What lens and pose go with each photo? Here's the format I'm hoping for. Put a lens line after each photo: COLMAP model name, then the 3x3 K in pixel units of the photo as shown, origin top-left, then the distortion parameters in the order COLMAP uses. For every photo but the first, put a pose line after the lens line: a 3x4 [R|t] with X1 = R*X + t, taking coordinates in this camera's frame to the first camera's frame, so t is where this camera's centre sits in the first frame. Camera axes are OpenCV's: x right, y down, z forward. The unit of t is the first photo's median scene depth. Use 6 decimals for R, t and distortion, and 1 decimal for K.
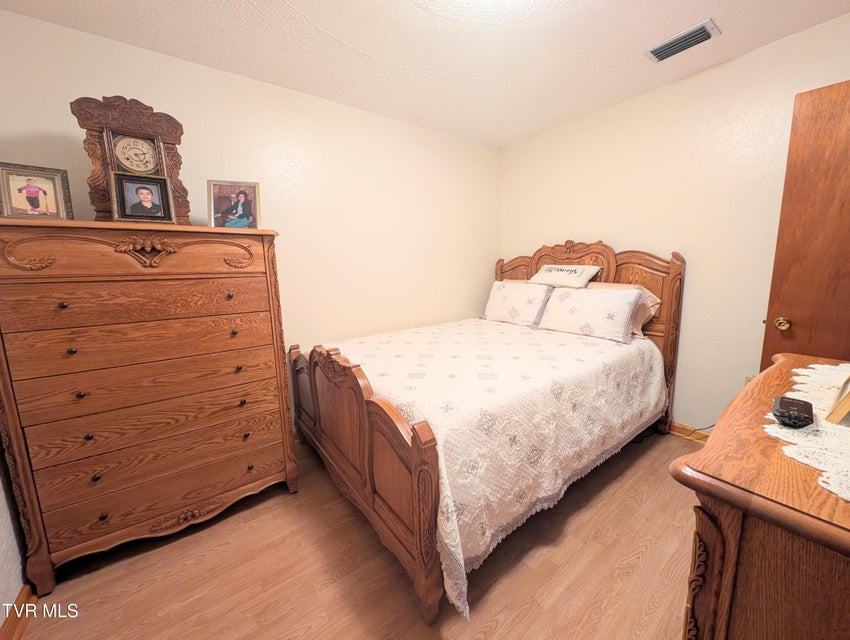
lens RADIAL K [[323.0, 0, 422.5], [0, 323.0, 319.1], [0, 0, 1]] dist [0.002397, -0.000170]
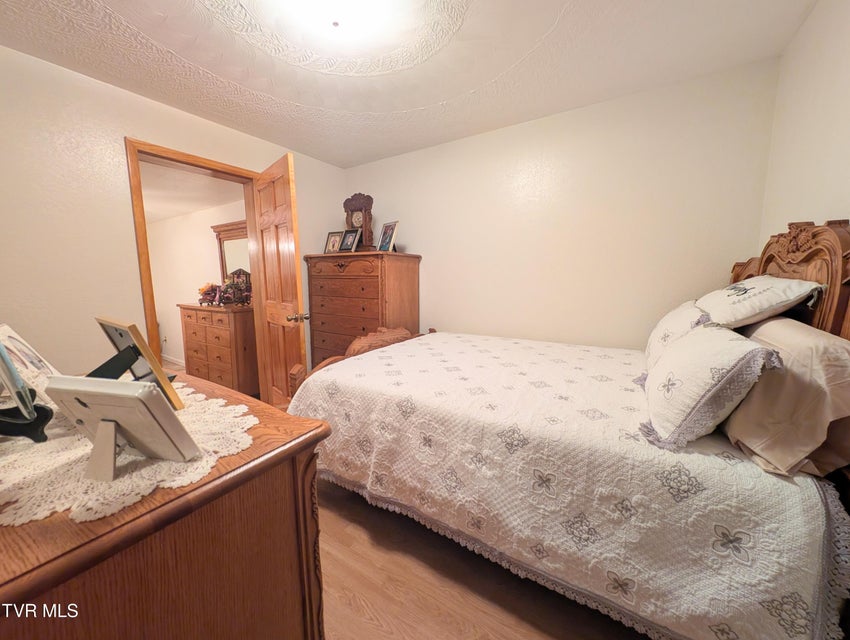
lens RADIAL K [[323.0, 0, 422.4], [0, 323.0, 317.2], [0, 0, 1]] dist [0.002397, -0.000170]
pose [[0.349504, 0.146069, -0.925479, 1.343996], [-0.147390, 0.984046, 0.099651, -0.153434], [0.925269, 0.101578, 0.365457, 0.702141]]
